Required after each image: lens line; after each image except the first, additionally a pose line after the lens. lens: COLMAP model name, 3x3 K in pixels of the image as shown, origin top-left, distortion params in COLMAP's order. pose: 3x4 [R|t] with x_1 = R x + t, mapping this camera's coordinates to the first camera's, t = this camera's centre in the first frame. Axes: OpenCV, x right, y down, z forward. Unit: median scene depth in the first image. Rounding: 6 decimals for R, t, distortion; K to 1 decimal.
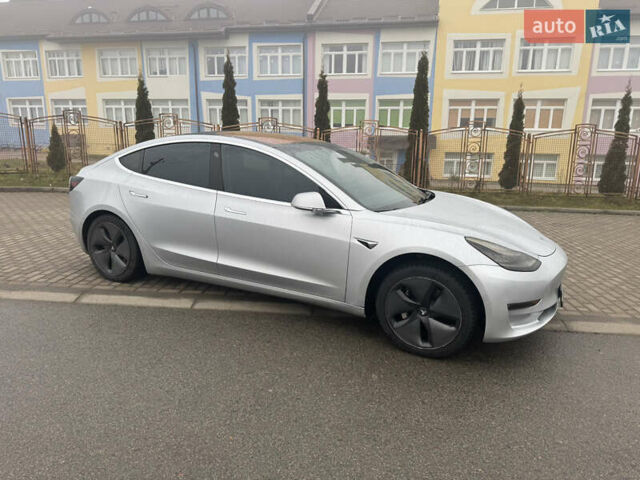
lens RADIAL K [[448.8, 0, 325.1], [0, 448.8, 240.3], [0, 0, 1]] dist [0.053869, -0.059266]
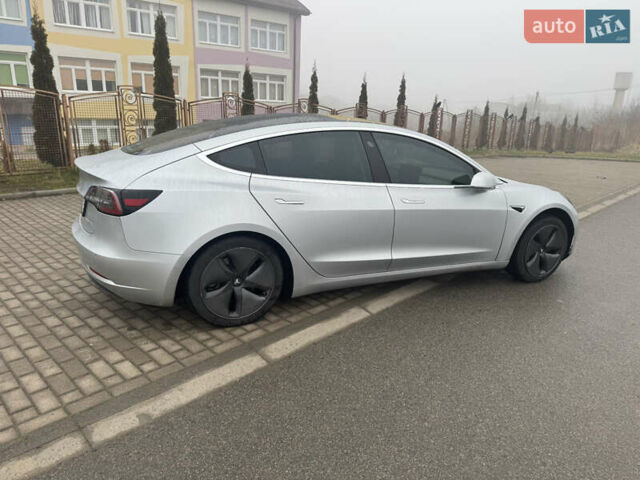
lens RADIAL K [[448.8, 0, 323.5], [0, 448.8, 242.3], [0, 0, 1]] dist [0.053869, -0.059266]
pose [[0.632044, -0.216274, 0.744142, -0.670515], [0.155237, 0.976137, 0.151847, -0.098061], [-0.759225, 0.019545, 0.650535, 0.319034]]
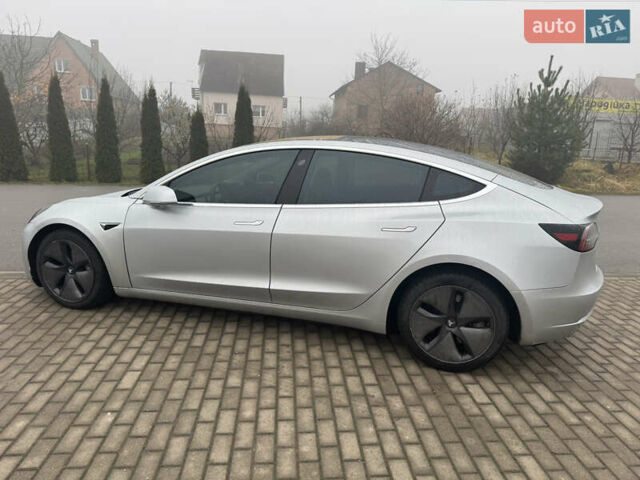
lens RADIAL K [[448.8, 0, 316.5], [0, 448.8, 238.7], [0, 0, 1]] dist [0.053869, -0.059266]
pose [[-0.986215, -0.020652, -0.164176, 0.019370], [-0.091650, 0.894263, 0.438058, -0.334656], [0.137769, 0.447066, -0.883828, 1.403440]]
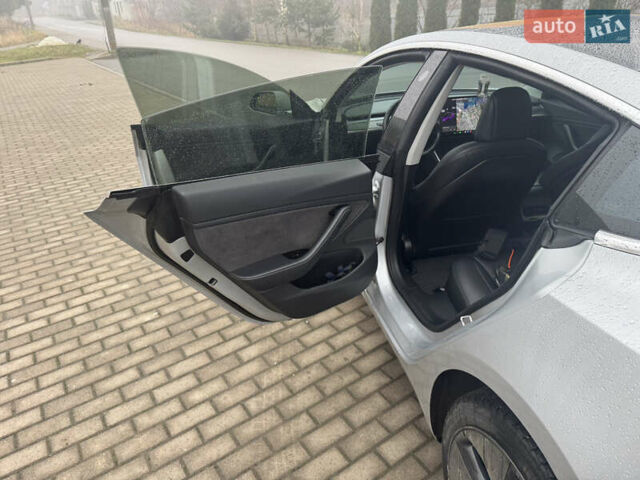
lens RADIAL K [[448.8, 0, 325.1], [0, 448.8, 233.4], [0, 0, 1]] dist [0.053869, -0.059266]
pose [[-0.635465, -0.356145, 0.685087, -0.251693], [0.184968, 0.791219, 0.582889, -0.281518], [-0.749647, 0.497125, -0.436917, 1.106349]]
